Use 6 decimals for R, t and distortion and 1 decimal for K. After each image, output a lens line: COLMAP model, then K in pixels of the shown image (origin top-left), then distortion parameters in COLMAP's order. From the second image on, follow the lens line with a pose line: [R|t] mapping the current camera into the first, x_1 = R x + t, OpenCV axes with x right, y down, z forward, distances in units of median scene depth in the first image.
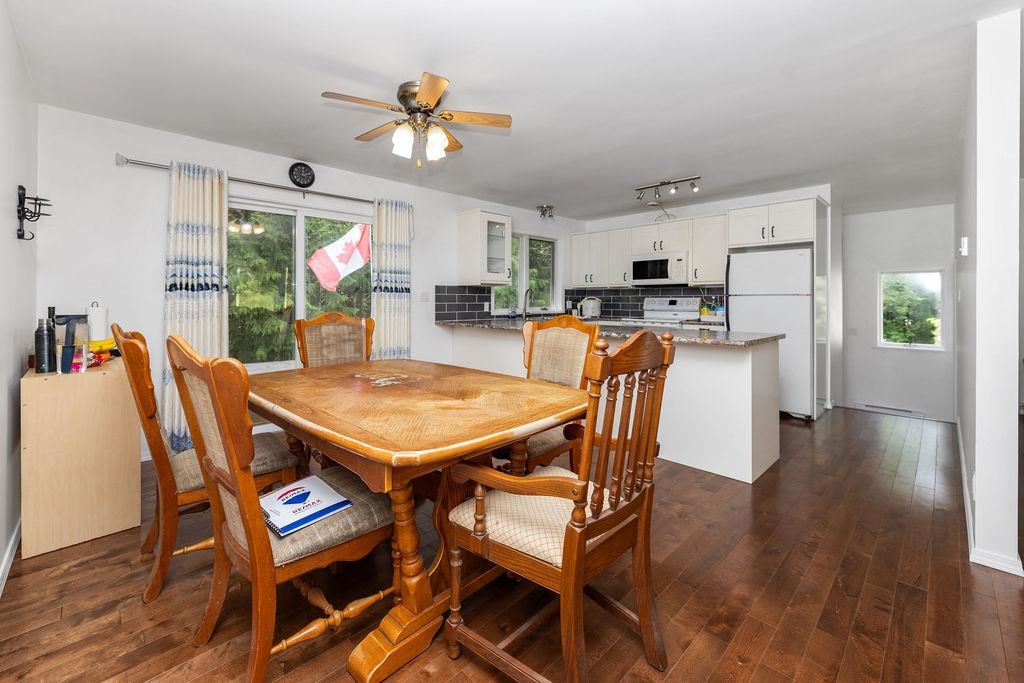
lens RADIAL K [[431.4, 0, 501.8], [0, 431.4, 296.0], [0, 0, 1]] dist [0.000926, 0.000053]
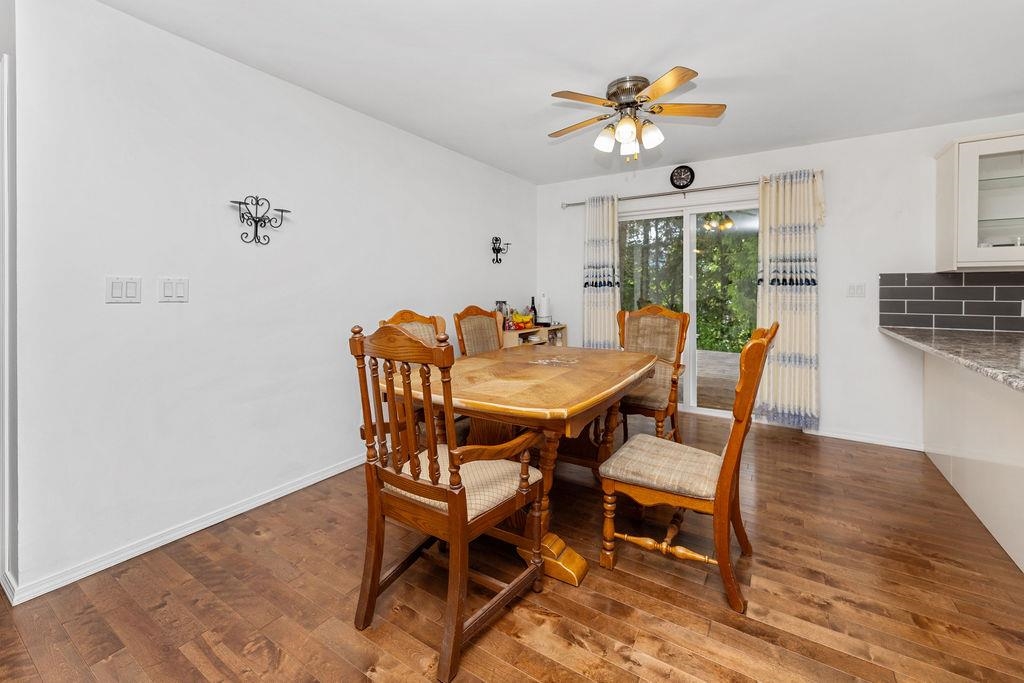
lens RADIAL K [[410.9, 0, 518.7], [0, 410.9, 293.5], [0, 0, 1]] dist [0.000050, -0.000527]
pose [[0.229179, 0.004348, -0.973375, 0.331233], [0.003601, 0.999979, 0.005314, 0.001102], [0.973378, -0.004723, 0.229159, 0.279466]]
